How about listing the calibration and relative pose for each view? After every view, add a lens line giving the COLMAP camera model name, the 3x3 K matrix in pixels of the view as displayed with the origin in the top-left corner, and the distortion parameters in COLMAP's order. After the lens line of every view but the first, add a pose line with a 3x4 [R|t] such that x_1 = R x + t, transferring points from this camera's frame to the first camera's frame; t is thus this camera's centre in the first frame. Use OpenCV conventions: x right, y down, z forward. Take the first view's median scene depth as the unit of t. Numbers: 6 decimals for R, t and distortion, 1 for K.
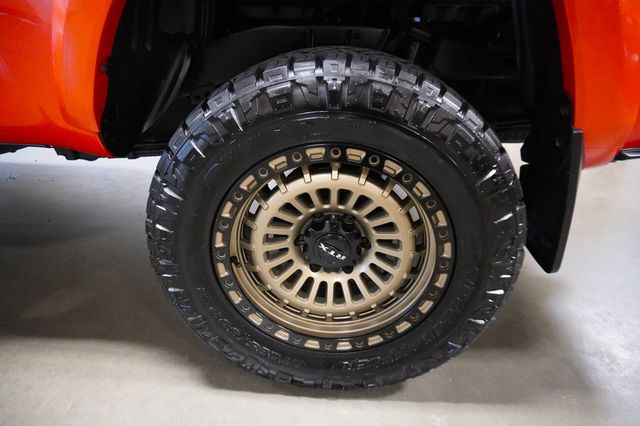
lens RADIAL K [[430.7, 0, 320.2], [0, 430.7, 213.2], [0, 0, 1]] dist [0.014190, 0.000419]
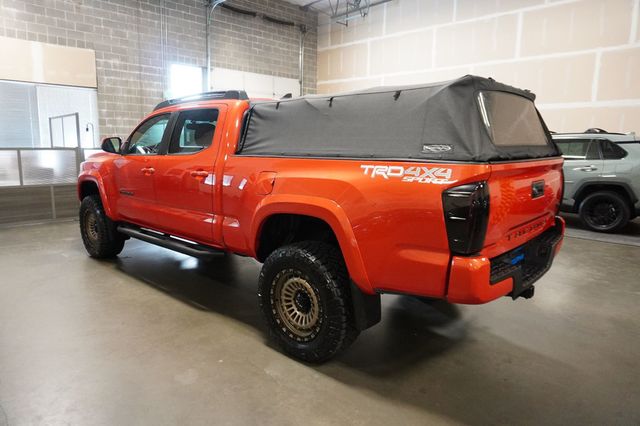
lens RADIAL K [[430.7, 0, 320.4], [0, 430.7, 211.5], [0, 0, 1]] dist [0.014190, 0.000419]
pose [[0.768544, 0.093753, -0.632890, 2.014632], [-0.260663, 0.949267, -0.175915, -0.033928], [0.584290, 0.300170, 0.753992, -1.415345]]
